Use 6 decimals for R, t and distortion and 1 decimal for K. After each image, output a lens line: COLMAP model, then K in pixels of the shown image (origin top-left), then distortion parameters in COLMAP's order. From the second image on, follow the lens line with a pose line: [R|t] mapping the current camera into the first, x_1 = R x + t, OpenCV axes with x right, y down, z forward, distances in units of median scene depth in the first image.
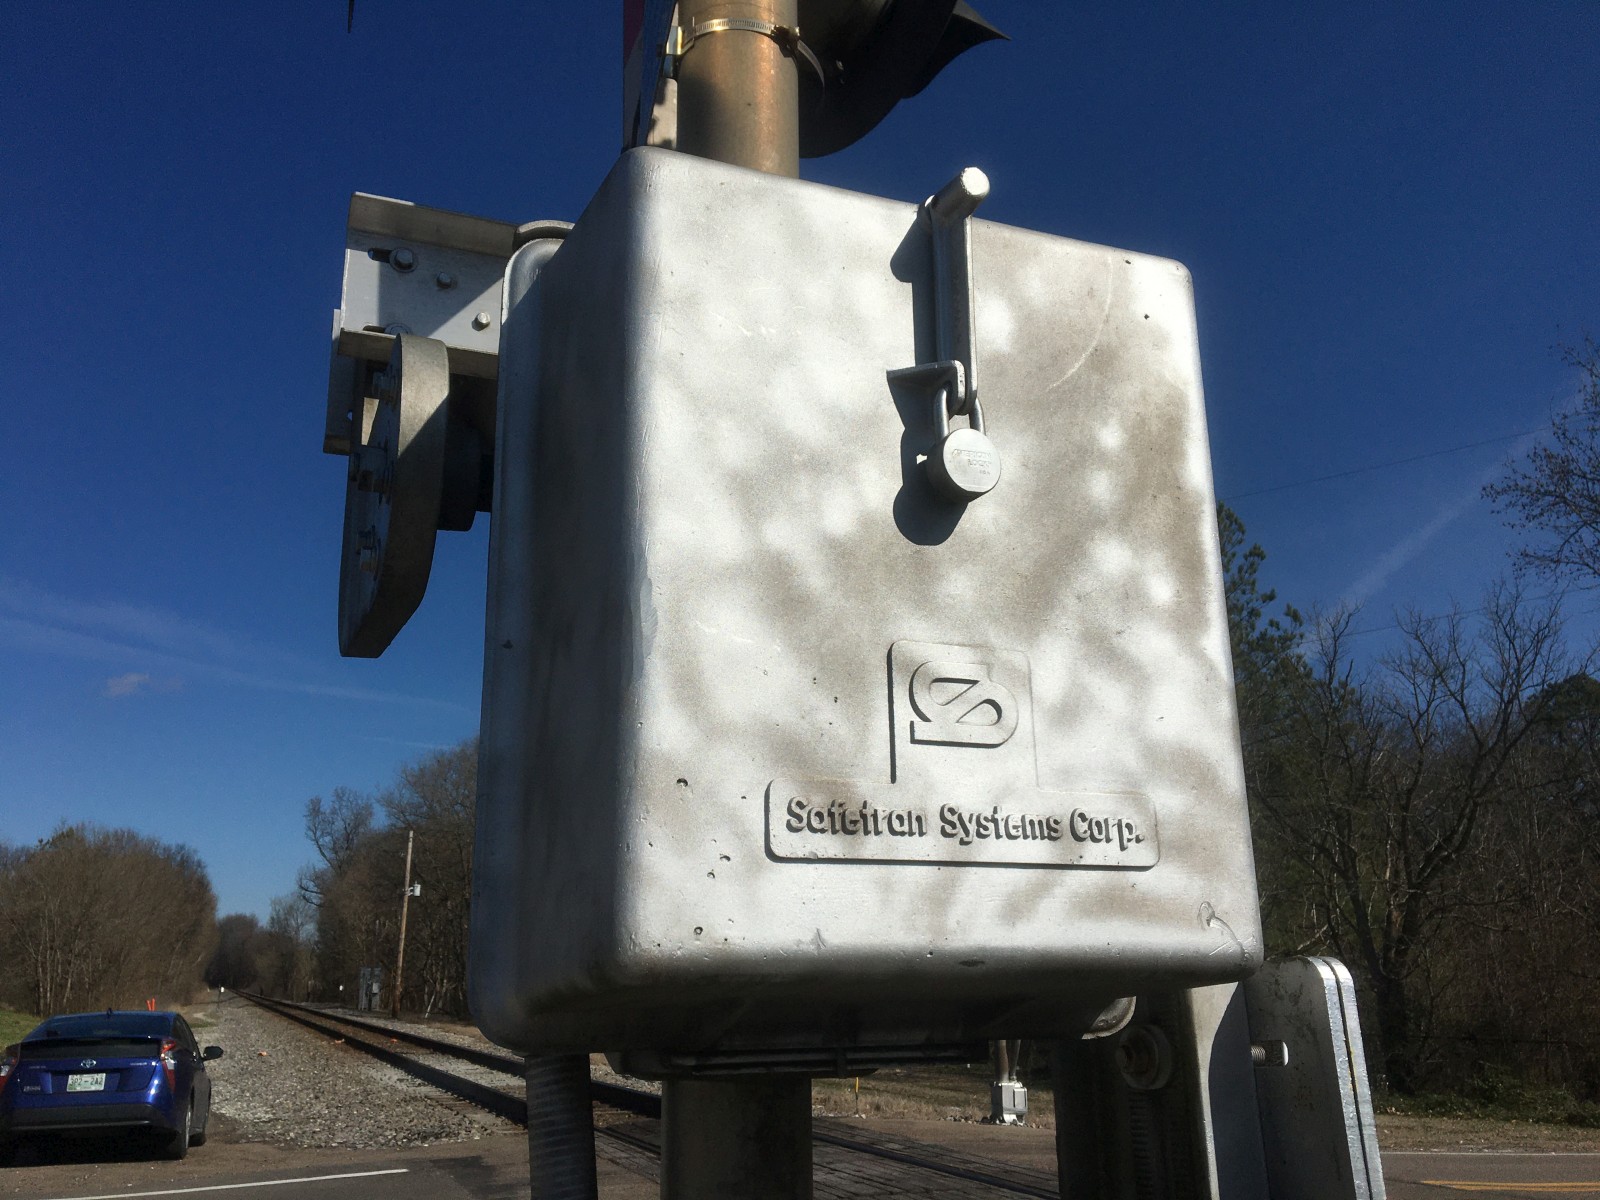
lens RADIAL K [[1351.4, 0, 765.4], [0, 1351.4, 582.3], [0, 0, 1]] dist [0.105602, -0.189772]
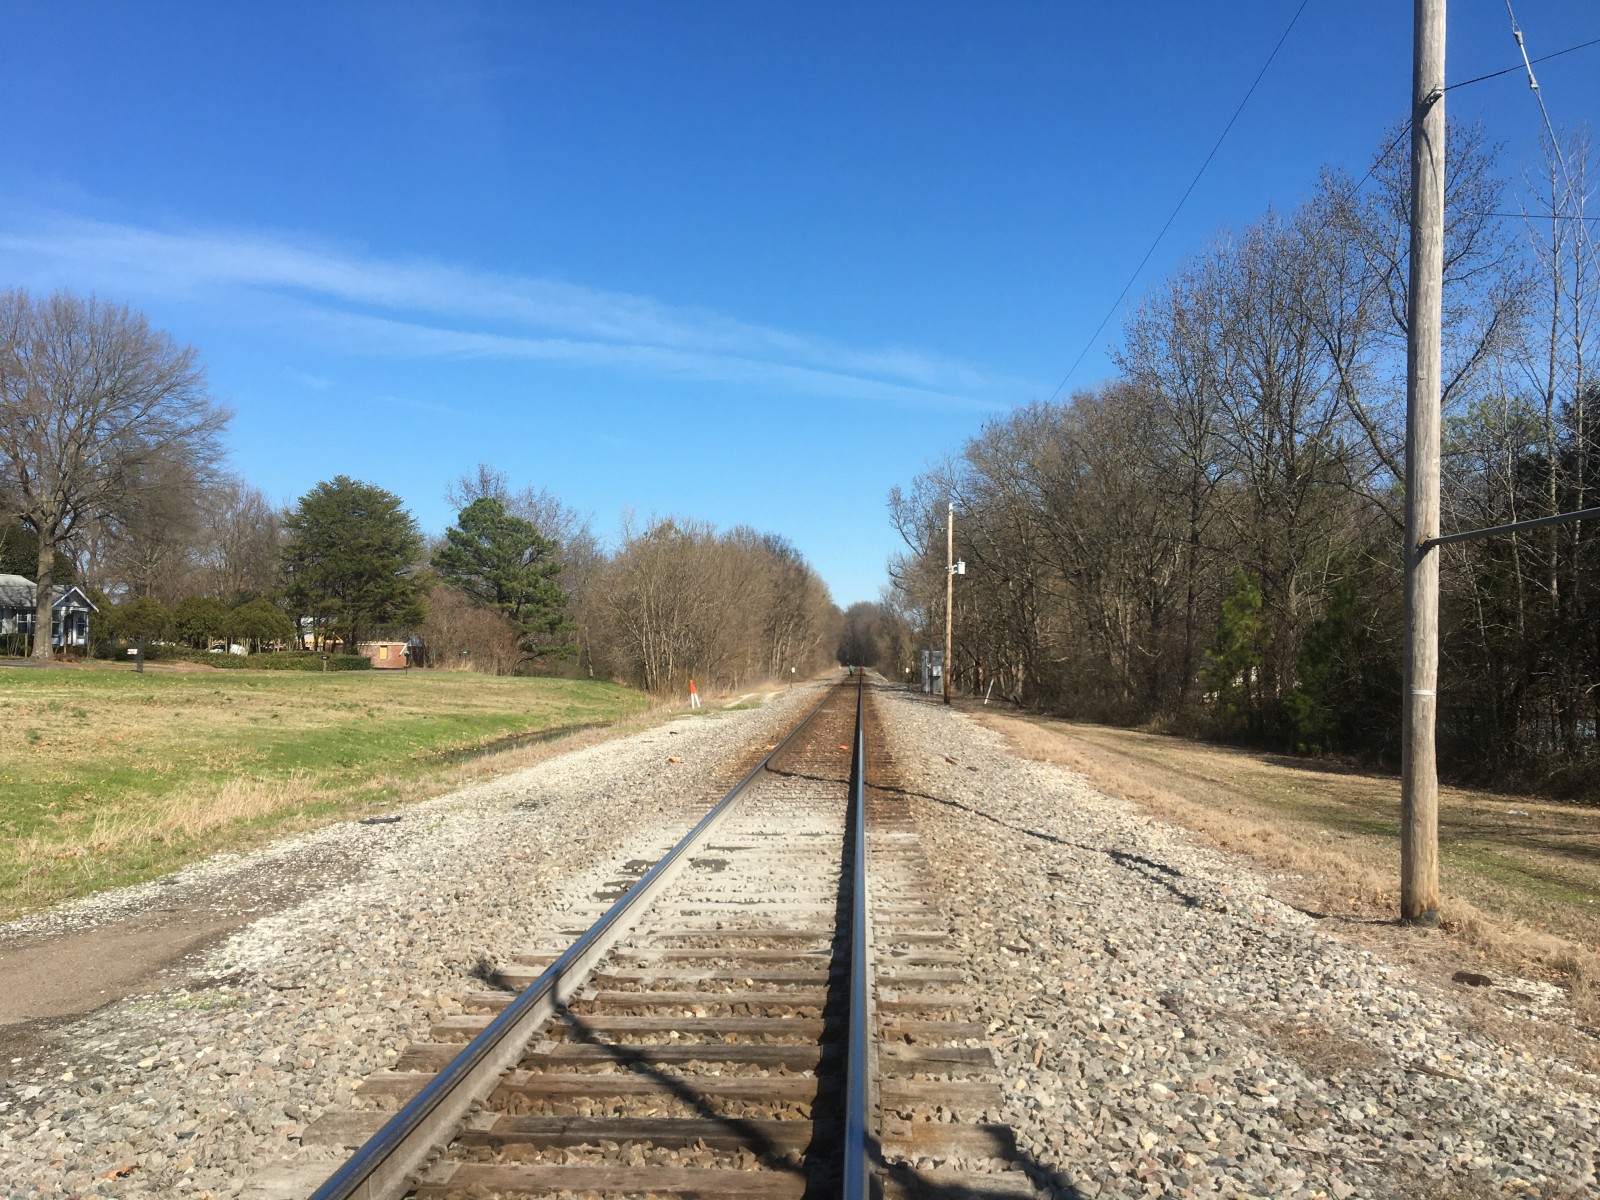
lens RADIAL K [[1351.4, 0, 765.4], [0, 1351.4, 582.3], [0, 0, 1]] dist [0.105602, -0.189772]
pose [[0.907752, -0.012764, -0.419312, -0.001885], [0.105674, 0.974263, 0.199112, 0.045854], [0.405979, -0.225054, 0.885738, 0.166304]]
